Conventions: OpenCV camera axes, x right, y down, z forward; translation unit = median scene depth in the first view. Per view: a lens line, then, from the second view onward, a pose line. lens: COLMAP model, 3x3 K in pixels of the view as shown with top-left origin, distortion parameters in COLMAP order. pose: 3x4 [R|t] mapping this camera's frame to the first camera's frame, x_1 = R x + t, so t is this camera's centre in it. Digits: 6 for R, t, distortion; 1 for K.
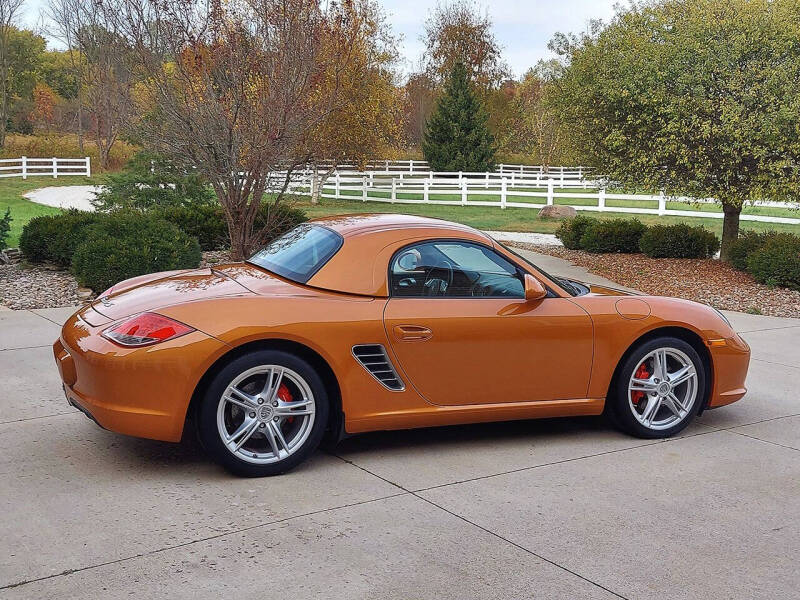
lens RADIAL K [[937.6, 0, 400.0], [0, 937.6, 300.0], [0, 0, 1]] dist [0.167470, -0.363334]
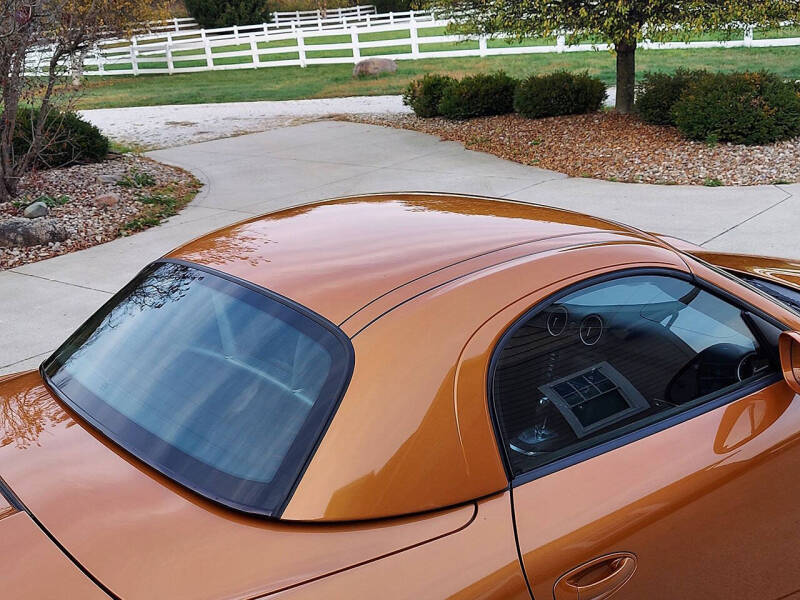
lens RADIAL K [[937.6, 0, 400.0], [0, 937.6, 300.0], [0, 0, 1]] dist [0.167470, -0.363334]
pose [[0.964944, -0.171486, 0.198682, -0.099448], [0.139050, 0.976078, 0.167143, -0.124484], [-0.222592, -0.133657, 0.965706, 0.601305]]
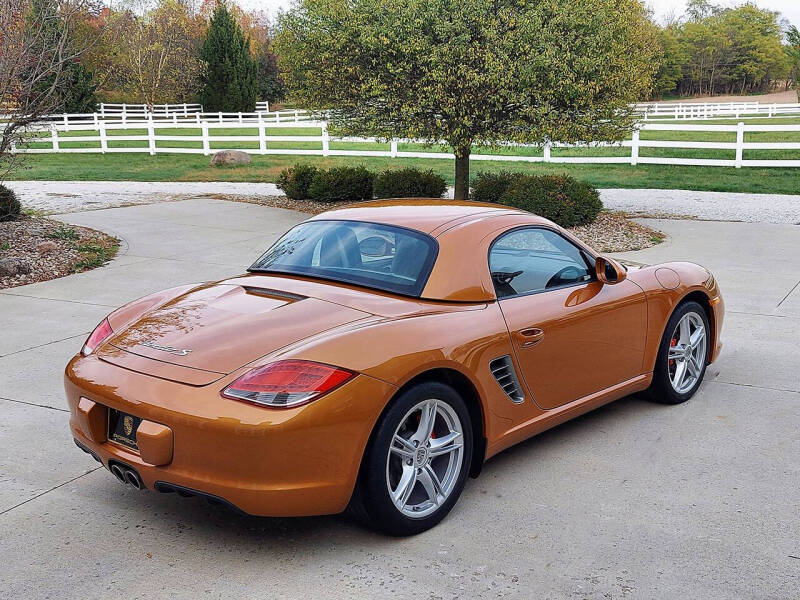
lens RADIAL K [[937.6, 0, 400.0], [0, 937.6, 300.0], [0, 0, 1]] dist [0.167470, -0.363334]
pose [[0.906667, -0.119237, 0.404646, -0.407800], [0.091908, 0.992013, 0.086383, -0.079344], [-0.411714, -0.041131, 0.910384, 0.204001]]
